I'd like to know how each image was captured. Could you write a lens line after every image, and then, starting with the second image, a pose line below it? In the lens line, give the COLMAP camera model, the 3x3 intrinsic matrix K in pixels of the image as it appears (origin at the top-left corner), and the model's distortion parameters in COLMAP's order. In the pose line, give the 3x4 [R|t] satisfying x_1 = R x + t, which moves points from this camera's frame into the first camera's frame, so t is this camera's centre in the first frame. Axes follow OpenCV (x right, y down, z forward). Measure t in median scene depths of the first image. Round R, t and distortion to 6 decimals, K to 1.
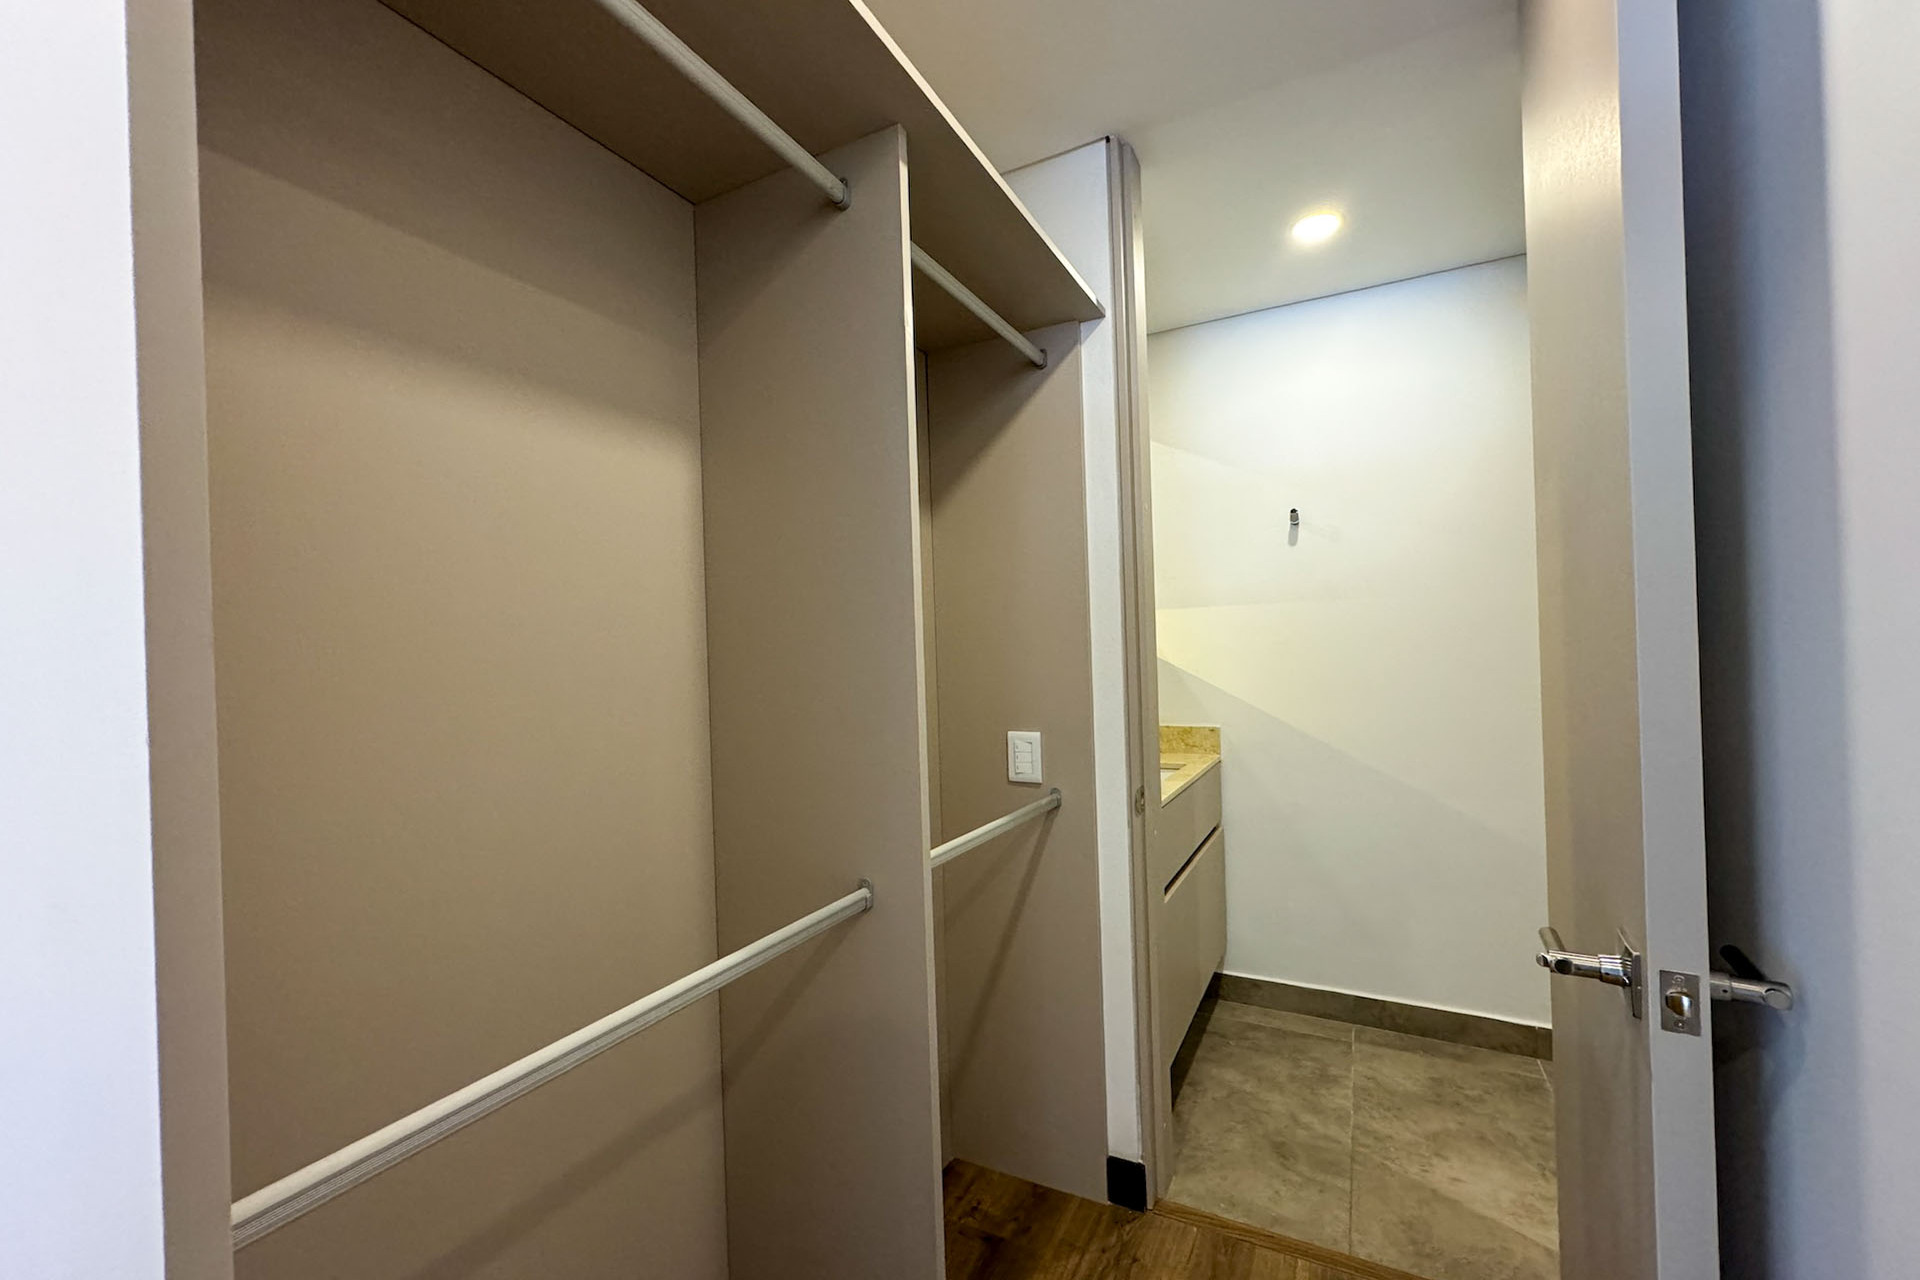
lens RADIAL K [[776.4, 0, 960.7], [0, 776.4, 646.7], [0, 0, 1]] dist [-0.002984, -0.000319]
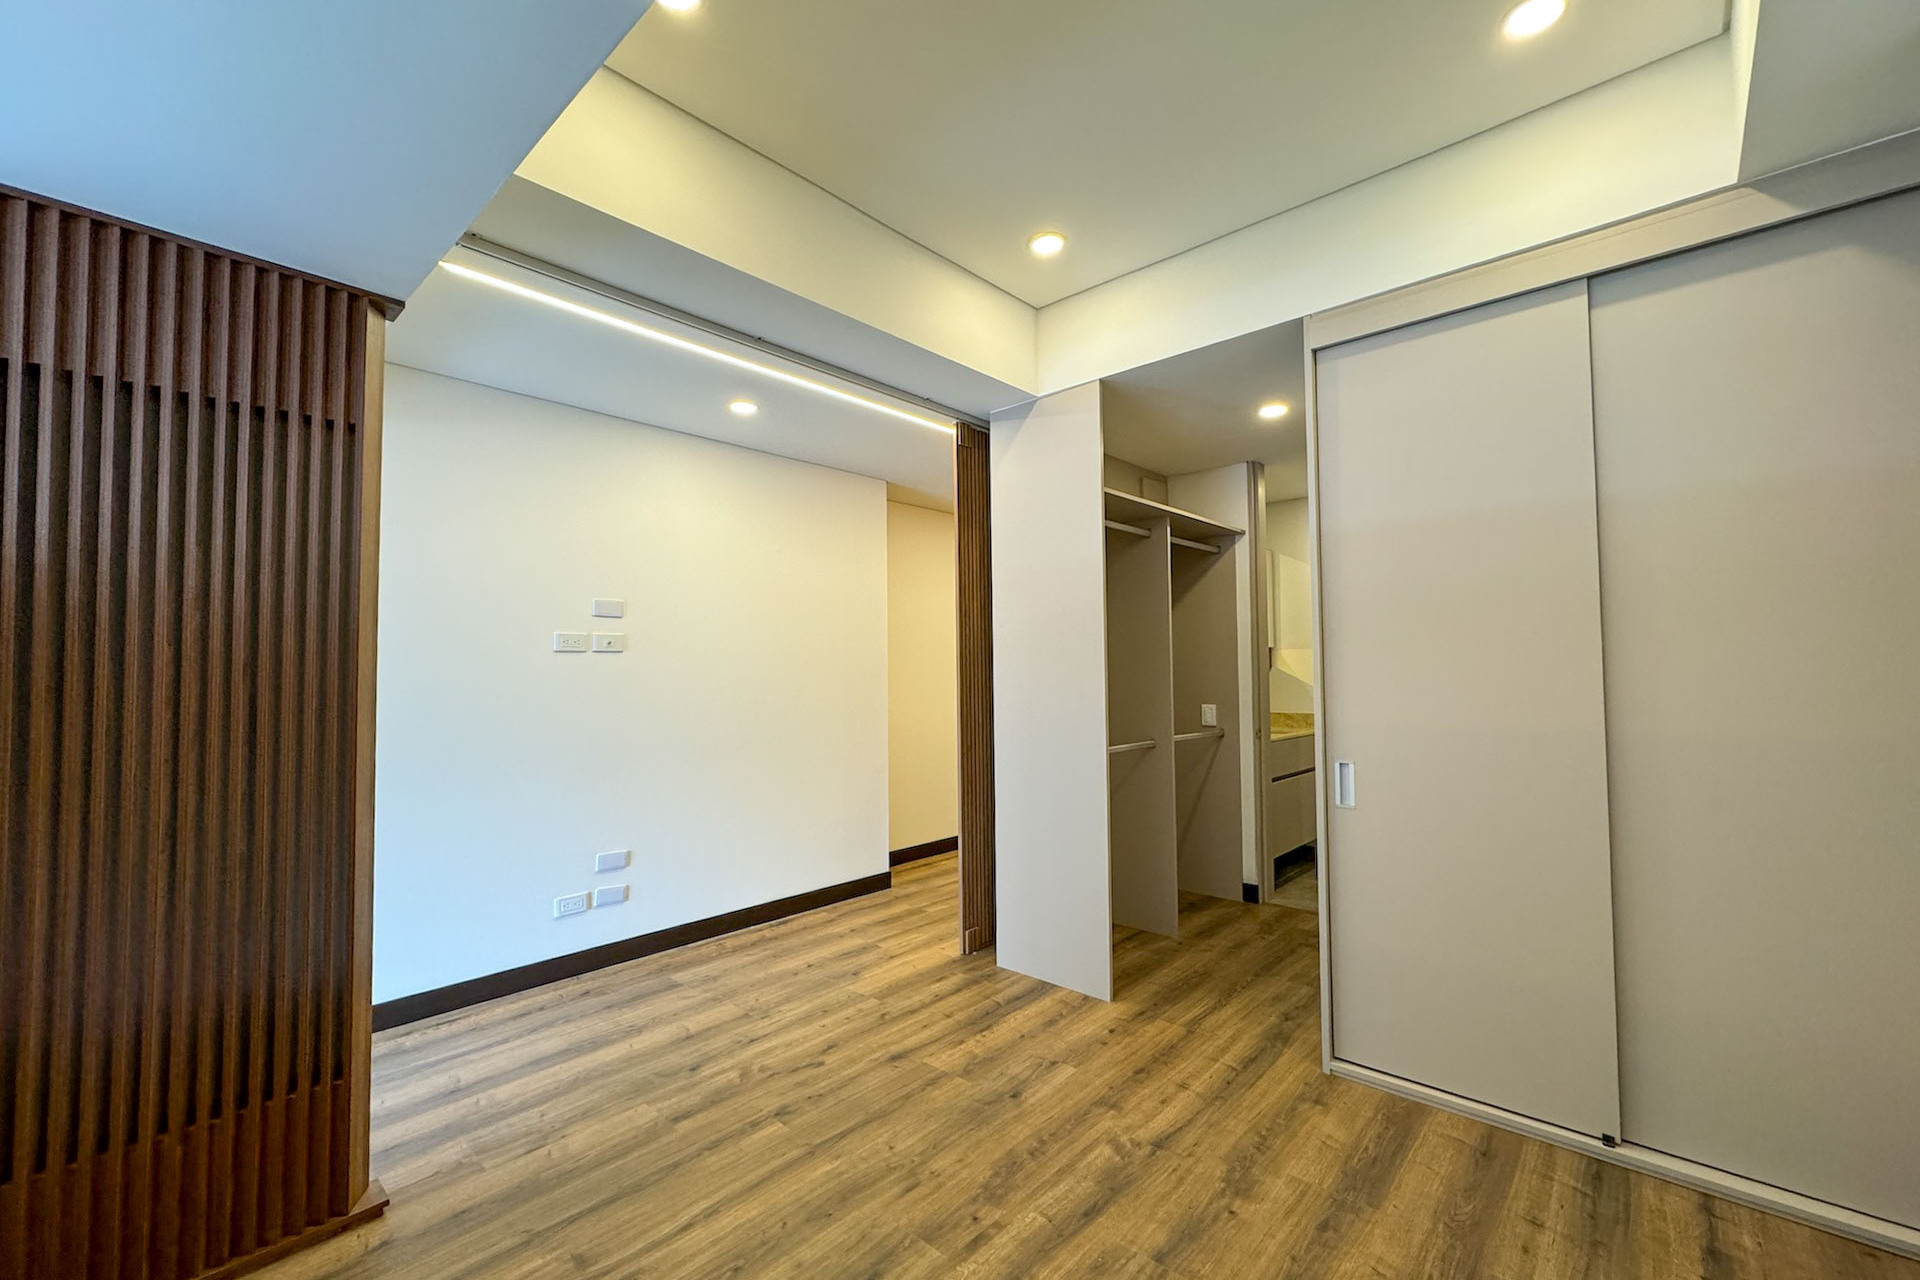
lens RADIAL K [[776.4, 0, 959.7], [0, 776.4, 643.8], [0, 0, 1]] dist [-0.002984, -0.000319]
pose [[0.967394, 0.012018, -0.252990, -0.061844], [-0.018091, 0.999601, -0.021694, -0.012891], [0.252628, 0.025563, 0.967226, -1.605581]]
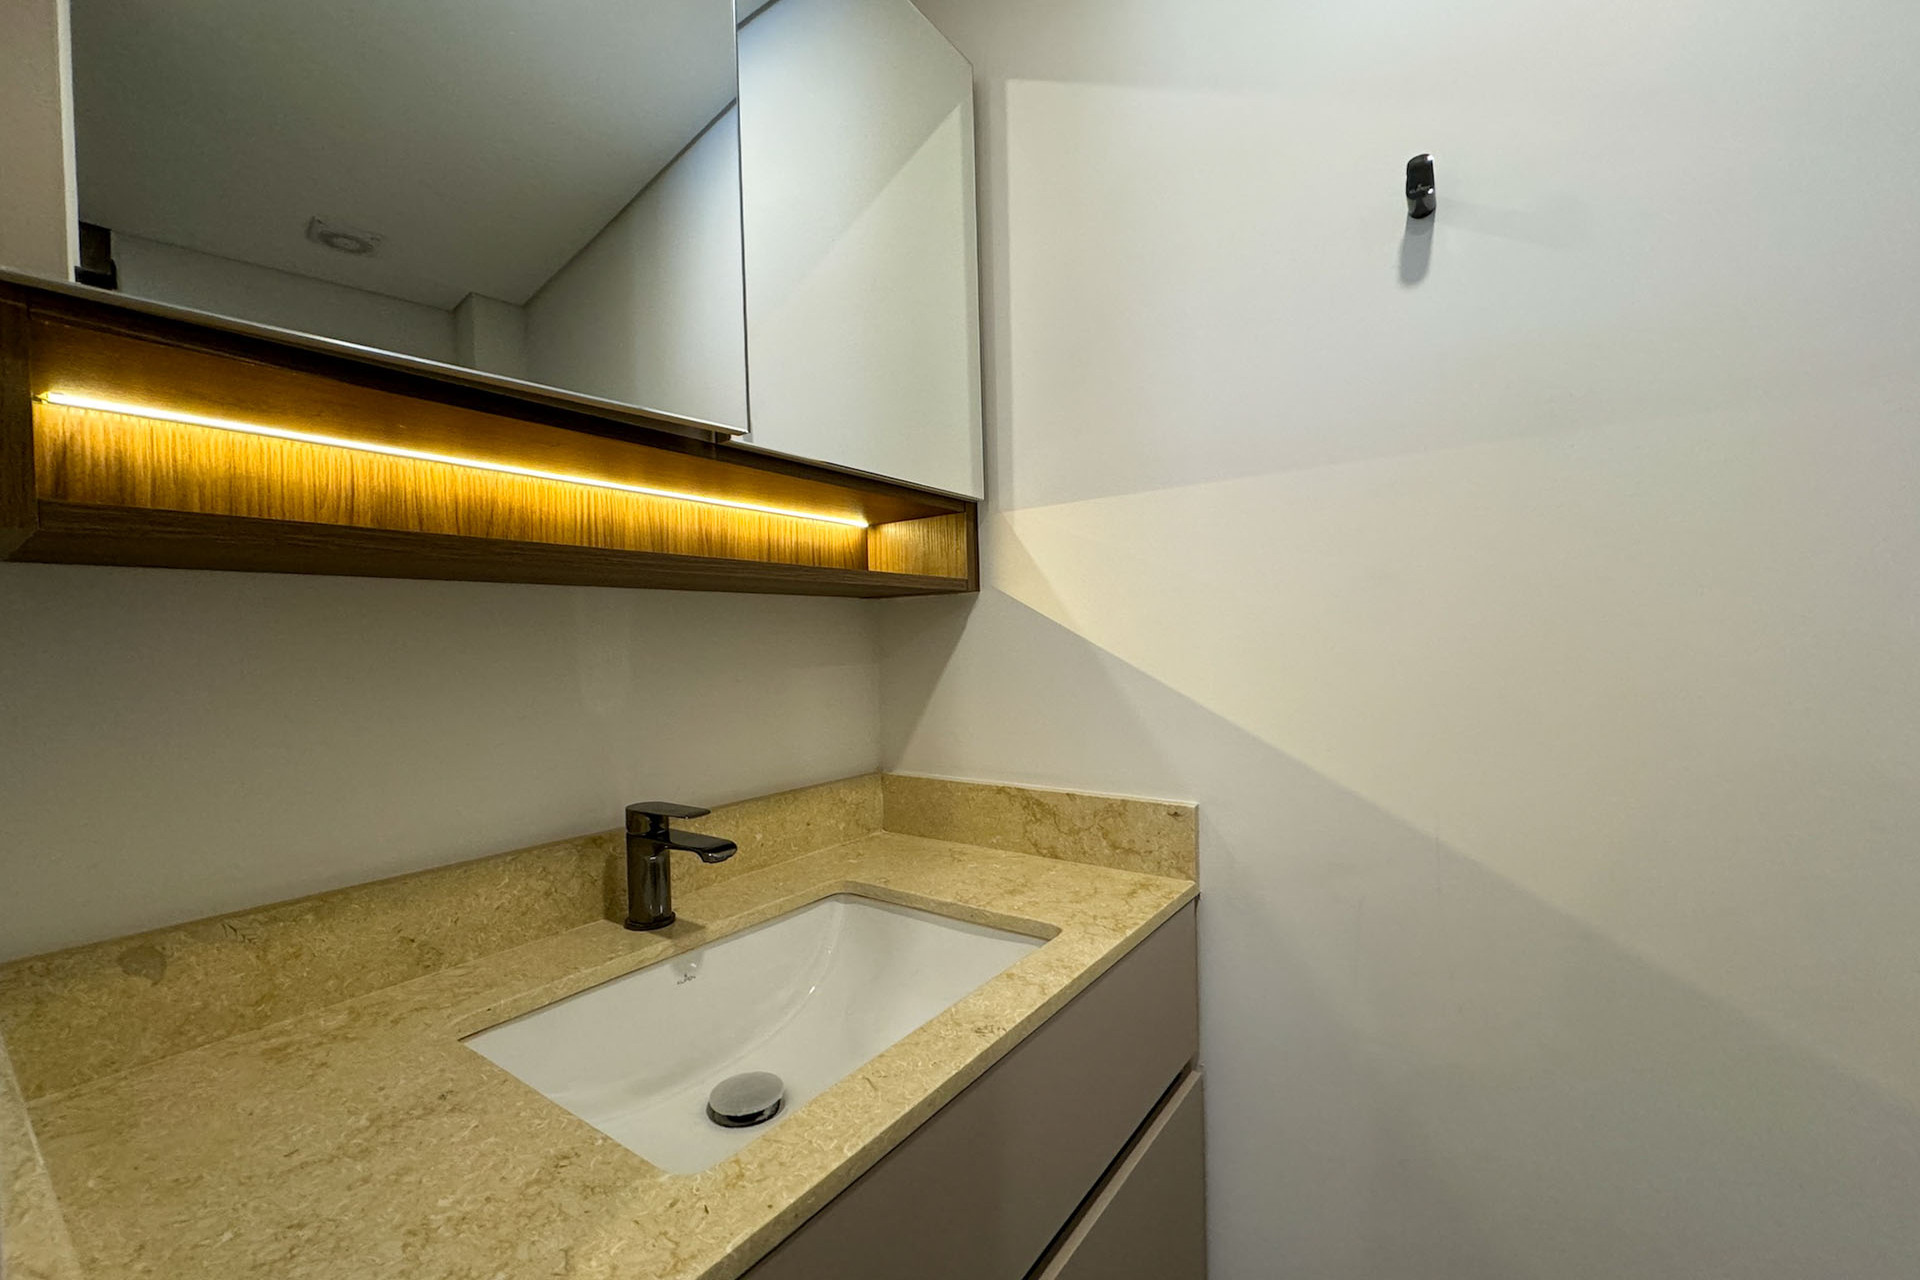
lens RADIAL K [[776.4, 0, 957.0], [0, 776.4, 643.3], [0, 0, 1]] dist [-0.002984, -0.000319]
pose [[0.991236, 0.011510, -0.131601, 0.265327], [-0.008622, 0.999710, 0.022491, 0.016742], [0.131822, -0.021159, 0.991048, 0.609685]]
